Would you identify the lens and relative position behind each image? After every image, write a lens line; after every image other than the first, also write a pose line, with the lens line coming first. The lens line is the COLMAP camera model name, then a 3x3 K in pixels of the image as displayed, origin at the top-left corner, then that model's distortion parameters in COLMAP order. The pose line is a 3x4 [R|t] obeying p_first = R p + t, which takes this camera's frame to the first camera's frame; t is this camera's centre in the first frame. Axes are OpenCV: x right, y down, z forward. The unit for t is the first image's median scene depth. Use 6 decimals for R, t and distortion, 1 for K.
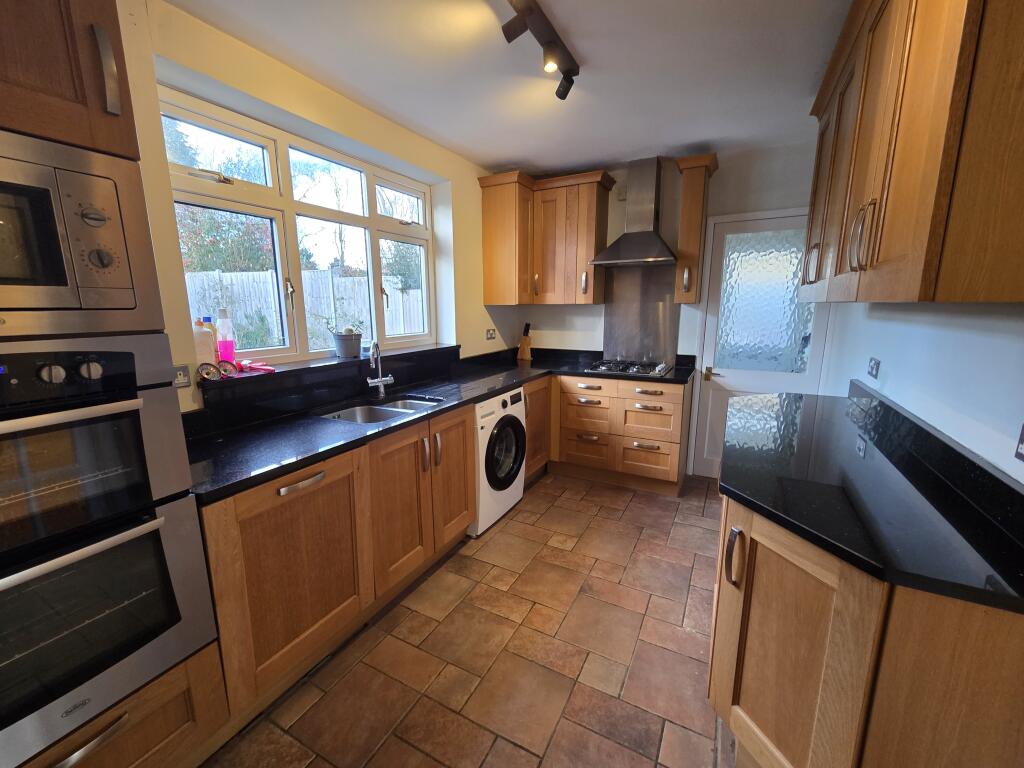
lens RADIAL K [[420.4, 0, 511.7], [0, 420.4, 386.0], [0, 0, 1]] dist [-0.001107, -0.000428]
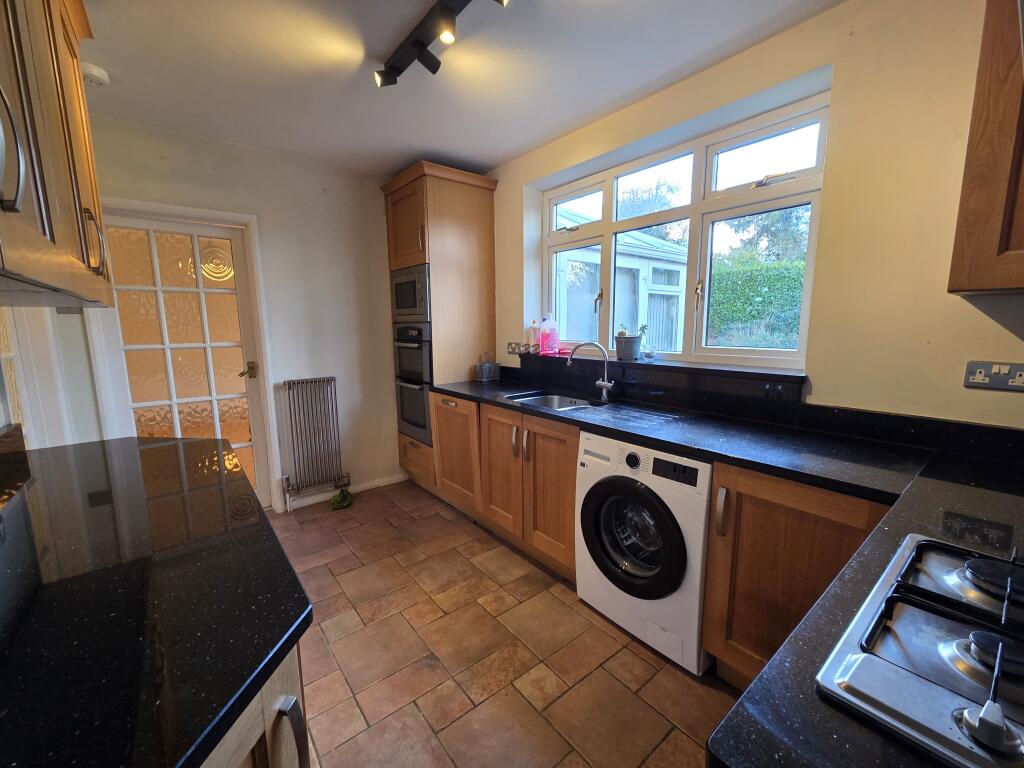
lens RADIAL K [[420.4, 0, 511.7], [0, 420.4, 386.0], [0, 0, 1]] dist [-0.001107, -0.000428]
pose [[-0.397605, 0.147176, -0.905676, 0.684058], [-0.162006, 0.960285, 0.227173, -0.200252], [0.903141, 0.237050, -0.357971, 1.168069]]
